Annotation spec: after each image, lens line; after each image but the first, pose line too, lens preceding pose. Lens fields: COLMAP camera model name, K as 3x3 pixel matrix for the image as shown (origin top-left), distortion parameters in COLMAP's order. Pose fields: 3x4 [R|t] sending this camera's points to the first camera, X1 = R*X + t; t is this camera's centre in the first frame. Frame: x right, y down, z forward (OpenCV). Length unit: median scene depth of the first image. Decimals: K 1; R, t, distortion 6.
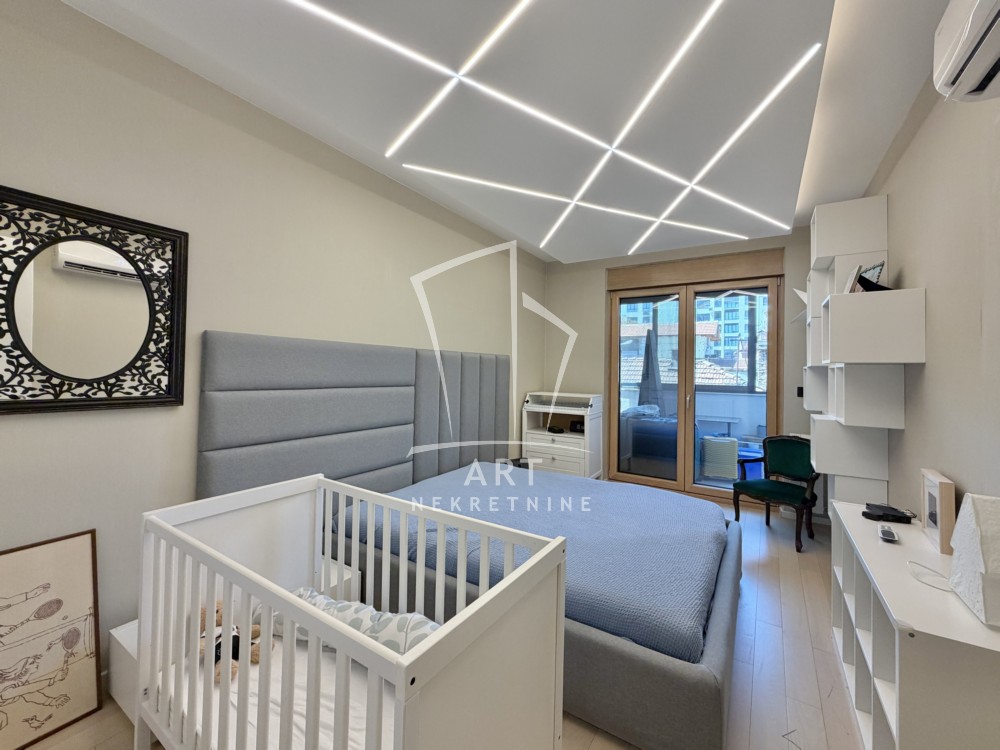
lens RADIAL K [[398.3, 0, 495.9], [0, 398.3, 374.1], [0, 0, 1]] dist [-0.000171, -0.000007]
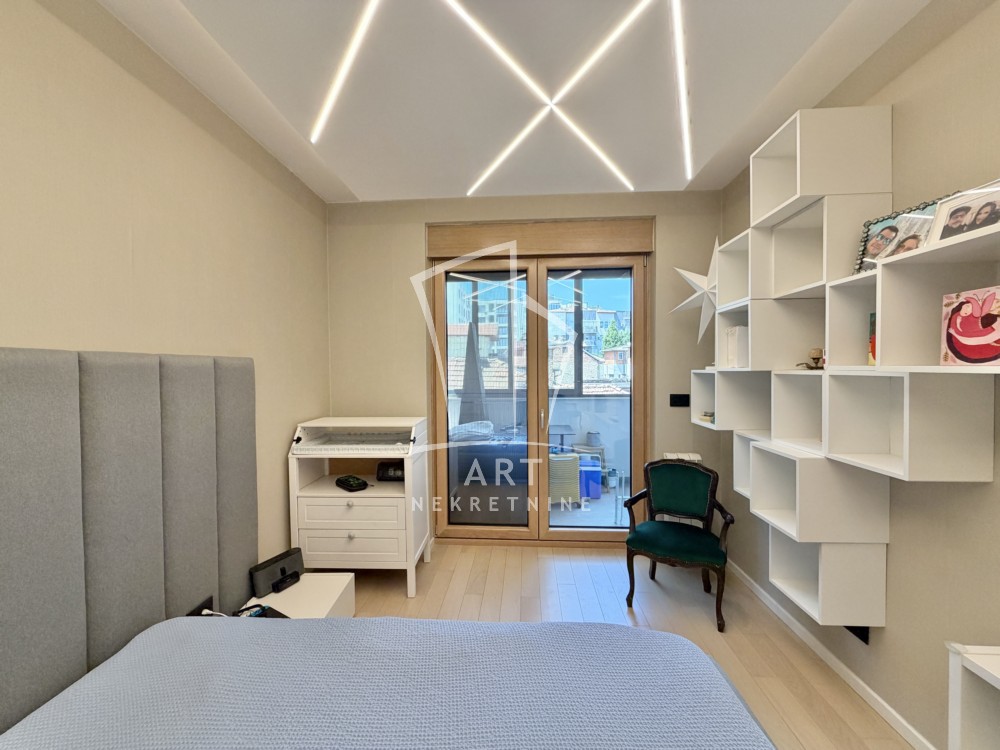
lens RADIAL K [[398.3, 0, 495.9], [0, 398.3, 374.1], [0, 0, 1]] dist [-0.000171, -0.000007]
pose [[0.869892, -0.028799, 0.492400, 0.050325], [0.027806, 0.999570, 0.009338, -0.021451], [-0.492457, 0.005569, 0.870319, 0.397672]]
